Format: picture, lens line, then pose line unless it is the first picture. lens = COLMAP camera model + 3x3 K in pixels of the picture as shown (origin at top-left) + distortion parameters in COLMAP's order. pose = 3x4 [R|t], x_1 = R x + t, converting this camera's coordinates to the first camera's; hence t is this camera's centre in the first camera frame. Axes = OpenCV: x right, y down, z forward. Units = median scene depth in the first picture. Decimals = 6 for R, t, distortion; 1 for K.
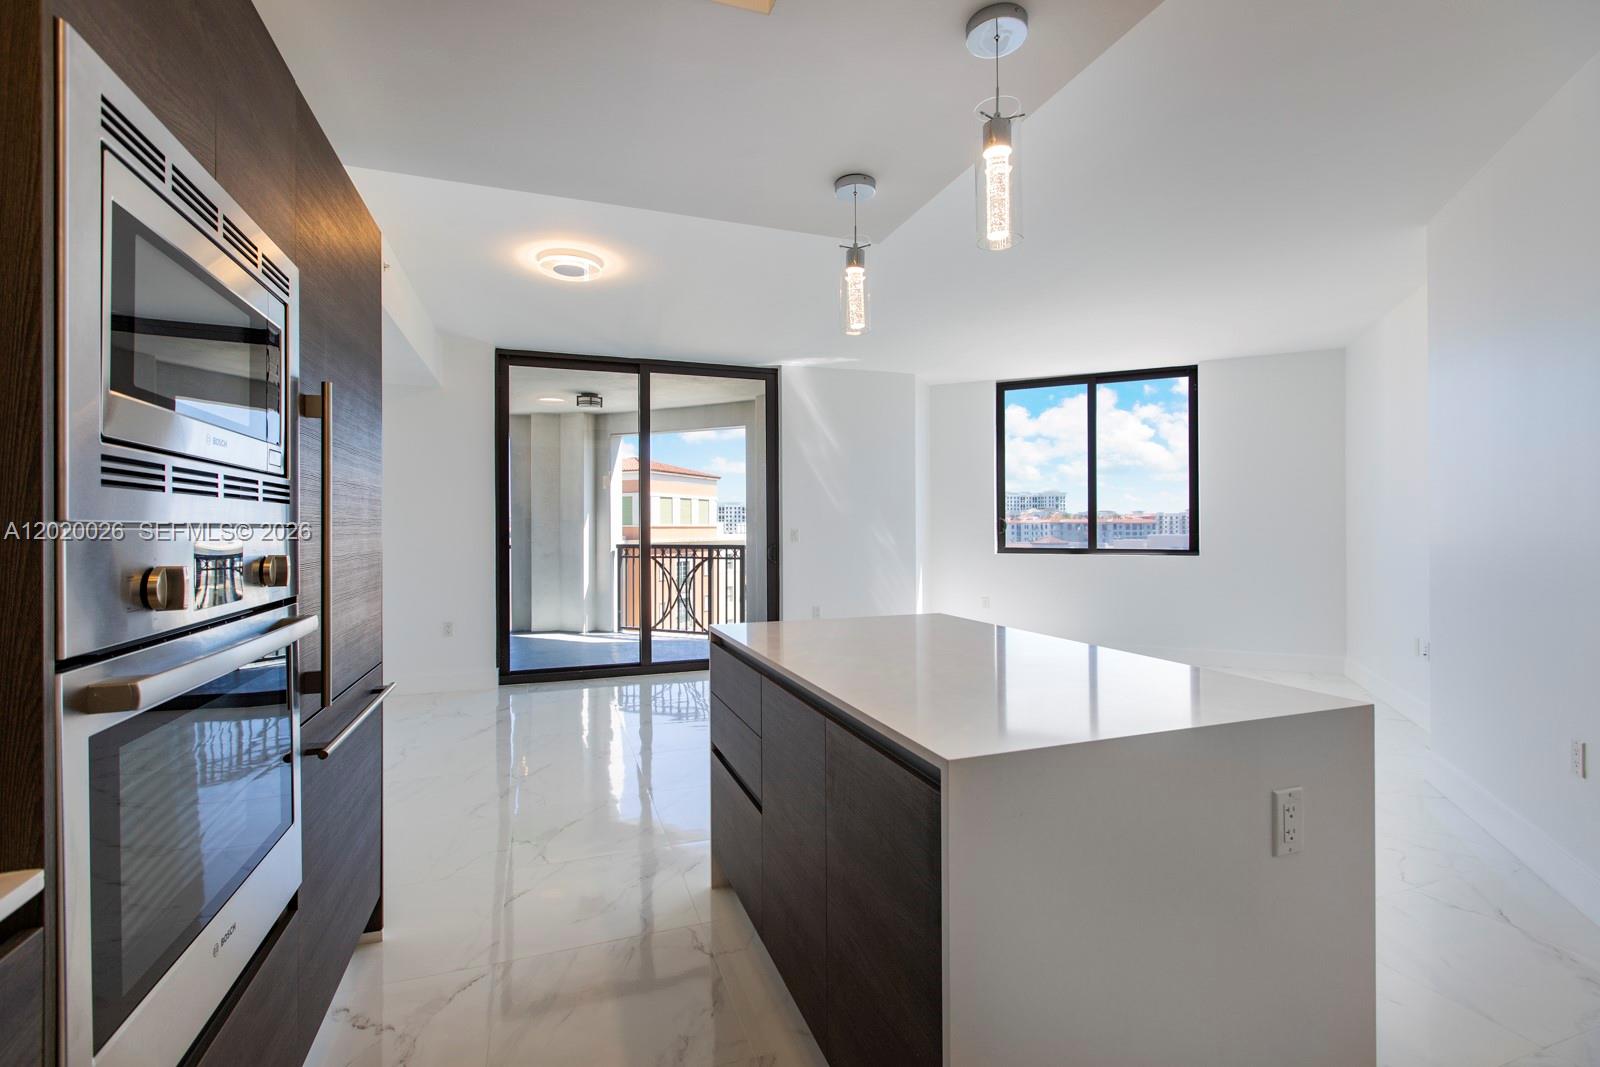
lens RADIAL K [[722.8, 0, 802.6], [0, 722.8, 522.3], [0, 0, 1]] dist [-0.000169, -0.001118]
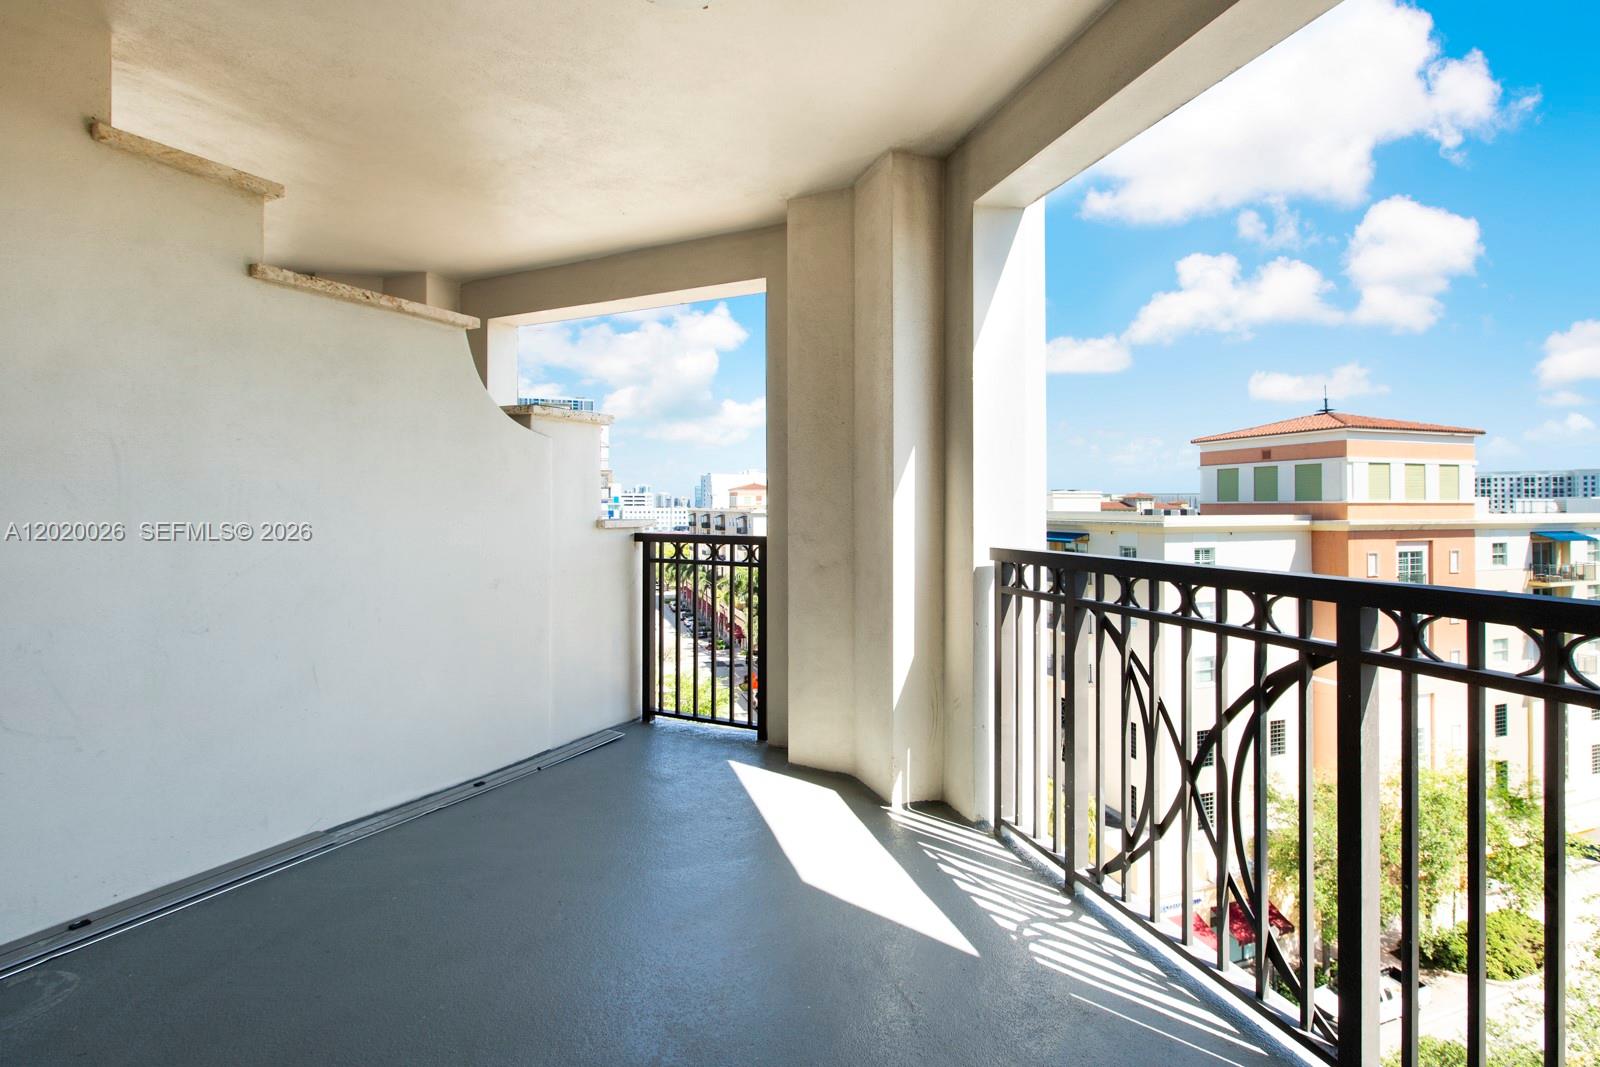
lens RADIAL K [[722.8, 0, 802.6], [0, 722.8, 522.3], [0, 0, 1]] dist [-0.000169, -0.001118]
pose [[0.646001, 0.017493, -0.763137, -0.078666], [0.005243, 0.999612, 0.027351, 0.011541], [0.763319, -0.021670, 0.645658, 0.764186]]
